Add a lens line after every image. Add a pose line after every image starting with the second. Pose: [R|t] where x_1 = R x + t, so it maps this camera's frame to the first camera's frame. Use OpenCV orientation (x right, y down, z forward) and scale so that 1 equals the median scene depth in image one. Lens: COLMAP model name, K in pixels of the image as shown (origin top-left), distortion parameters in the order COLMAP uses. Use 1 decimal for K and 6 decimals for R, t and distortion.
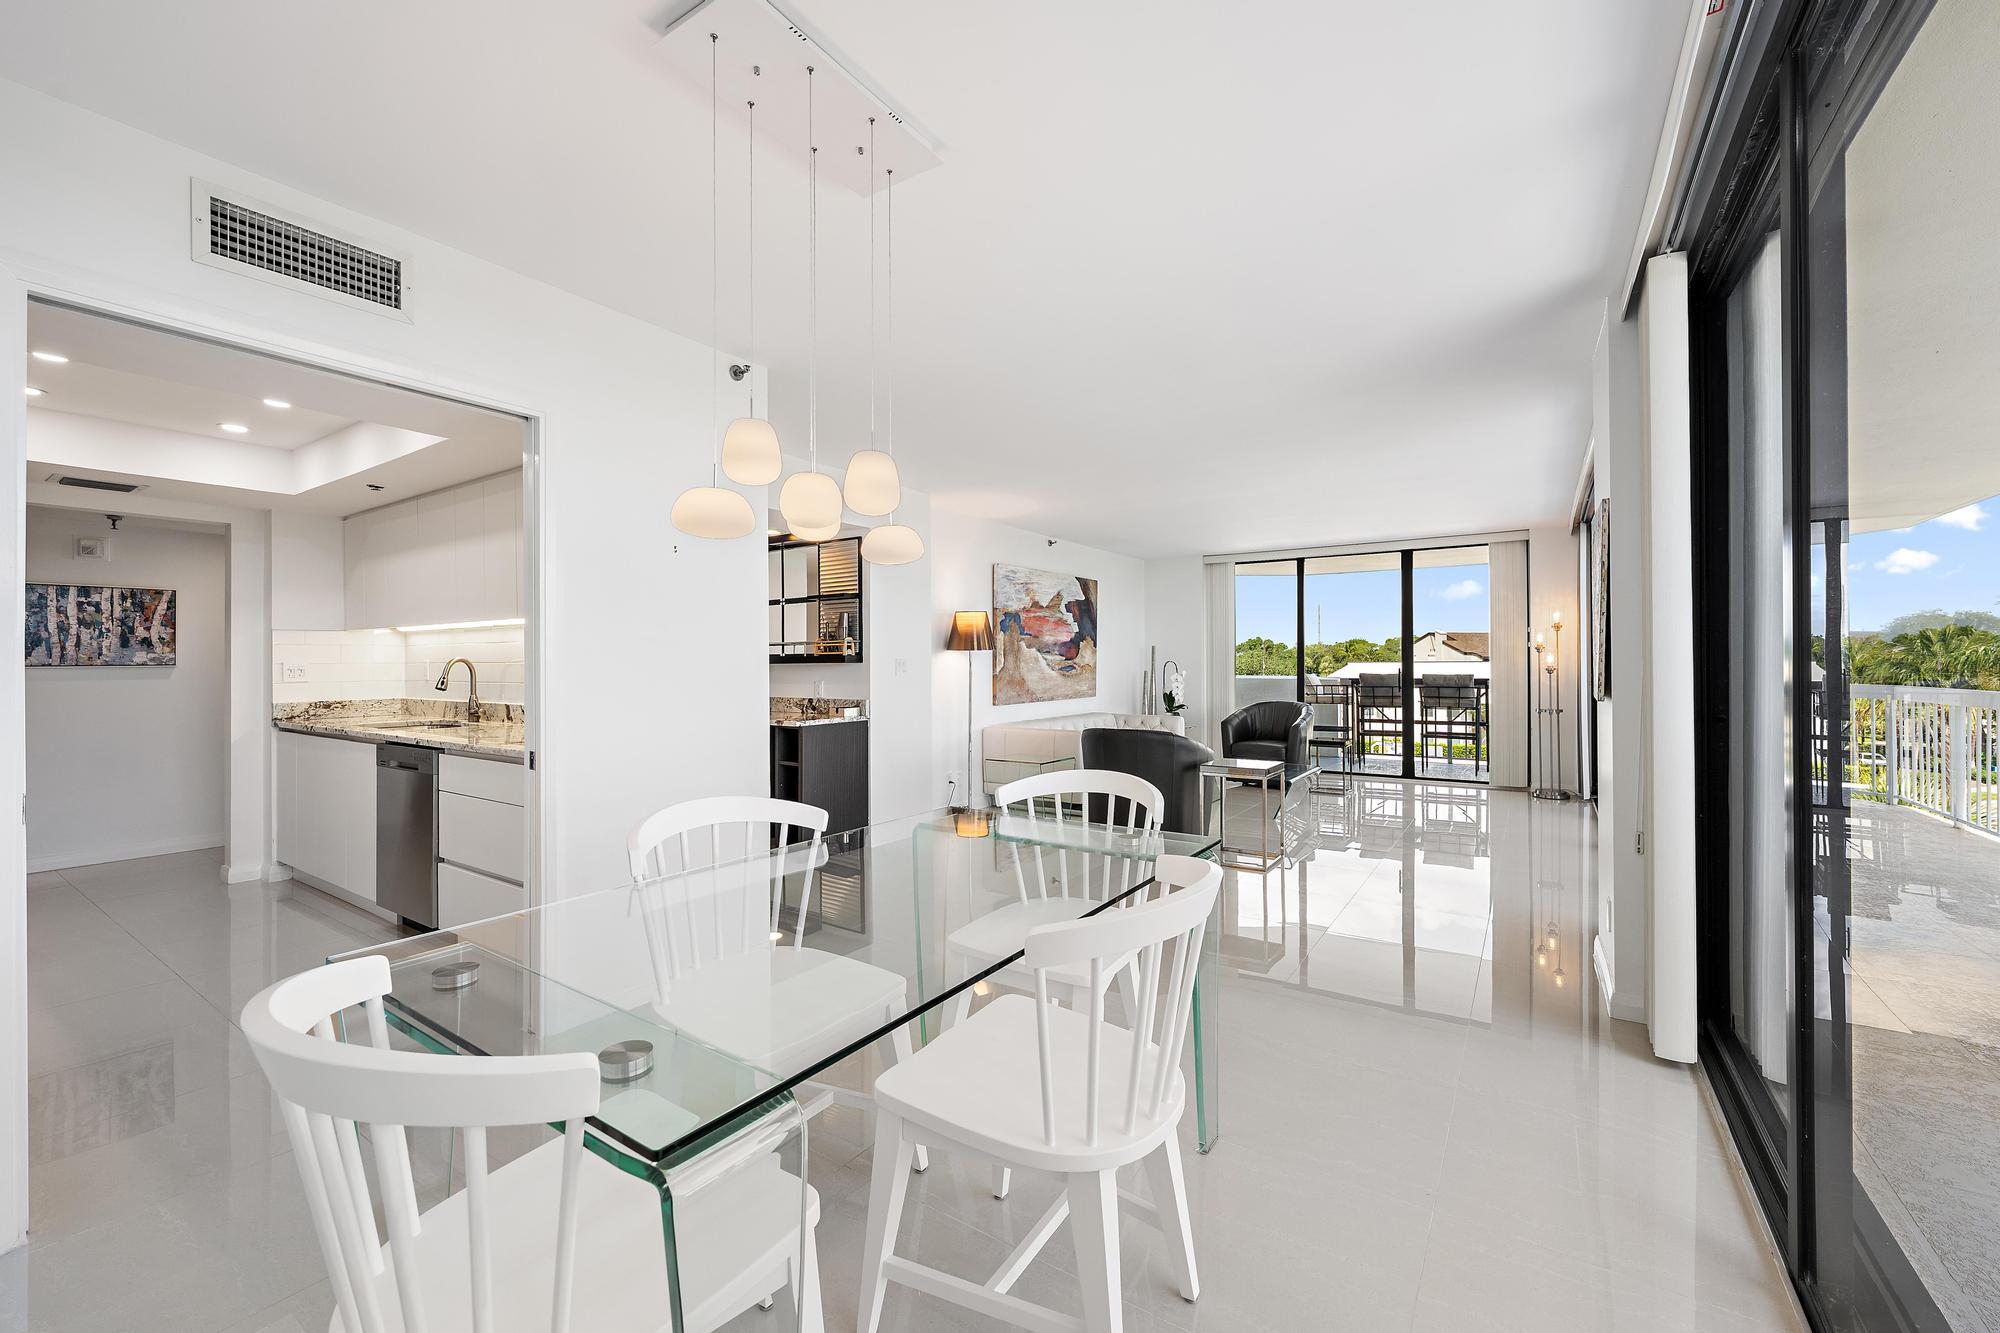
lens RADIAL K [[795.2, 0, 1008.0], [0, 795.2, 662.8], [0, 0, 1]] dist [0.014608, 0.000043]
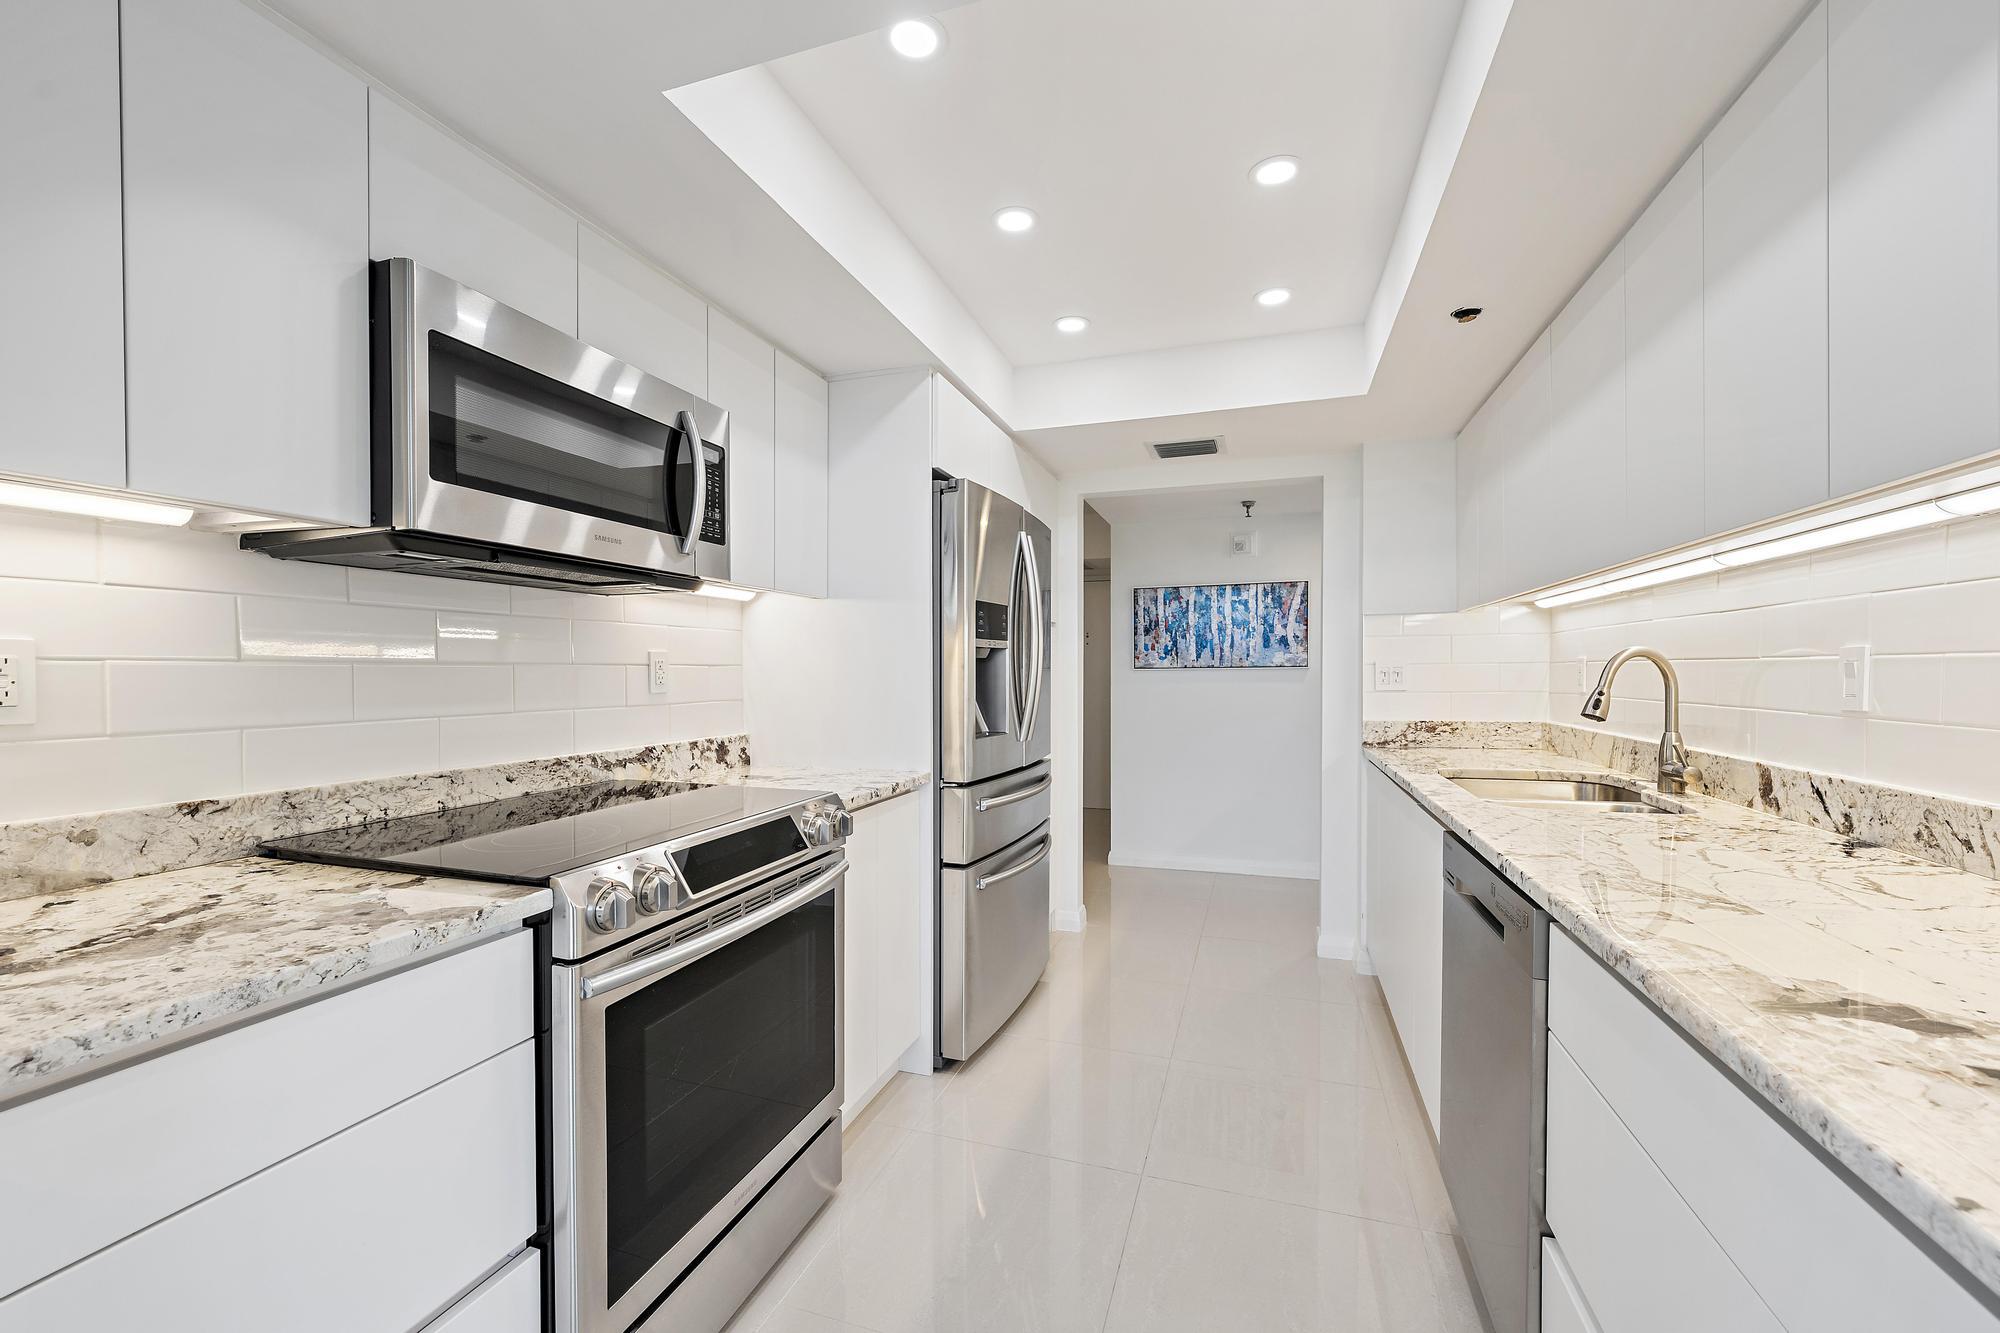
lens RADIAL K [[781.9, 0, 998.1], [0, 781.9, 668.4], [0, 0, 1]] dist [-0.002466, -0.000208]
pose [[0.258892, 0.000195, -0.965906, -0.320814], [0.002378, 0.999997, 0.000839, 0.003509], [0.965903, -0.002514, 0.258891, 0.488597]]
